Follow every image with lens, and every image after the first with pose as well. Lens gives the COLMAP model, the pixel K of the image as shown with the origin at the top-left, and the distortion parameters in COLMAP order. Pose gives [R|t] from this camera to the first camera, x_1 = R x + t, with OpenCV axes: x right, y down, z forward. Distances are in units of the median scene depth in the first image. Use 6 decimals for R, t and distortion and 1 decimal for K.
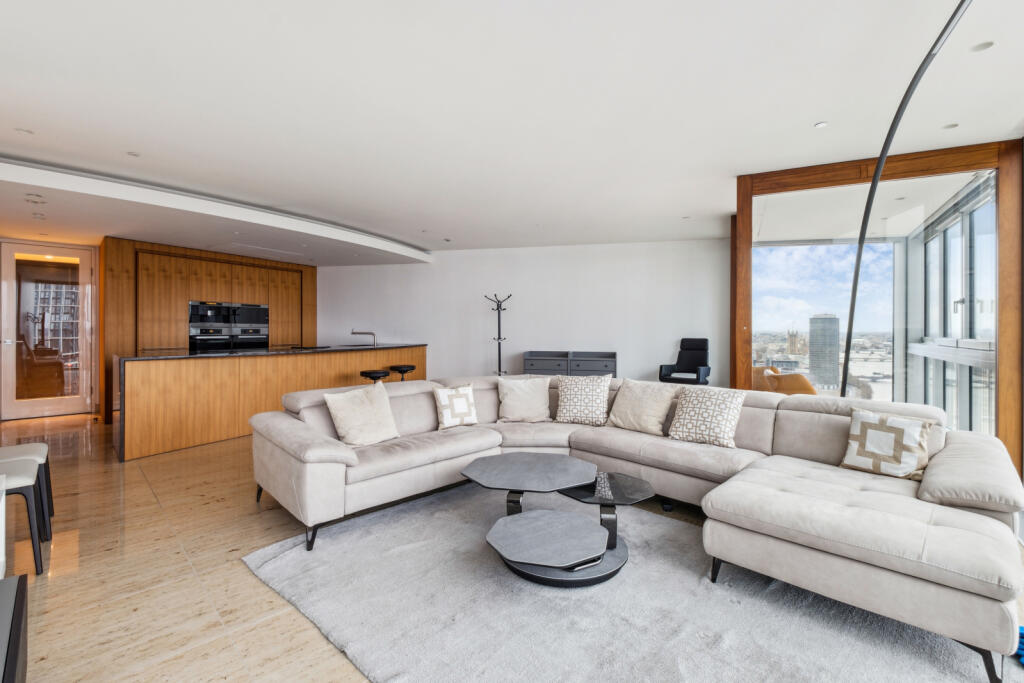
lens RADIAL K [[448.6, 0, 512.5], [0, 448.6, 335.3], [0, 0, 1]] dist [0.000533, -0.000197]
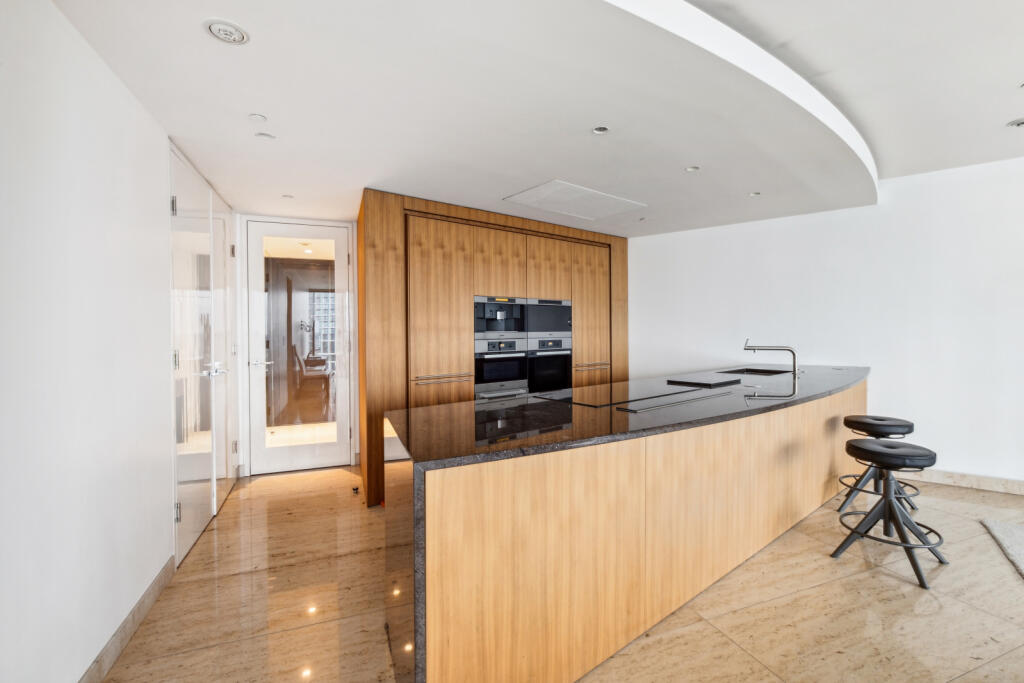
lens RADIAL K [[448.6, 0, 512.1], [0, 448.6, 342.1], [0, 0, 1]] dist [0.000533, -0.000197]
pose [[0.915393, -0.003499, -0.402546, -0.426252], [0.009065, 0.999888, 0.011923, -0.021300], [0.402459, -0.014563, 0.915322, 0.462380]]
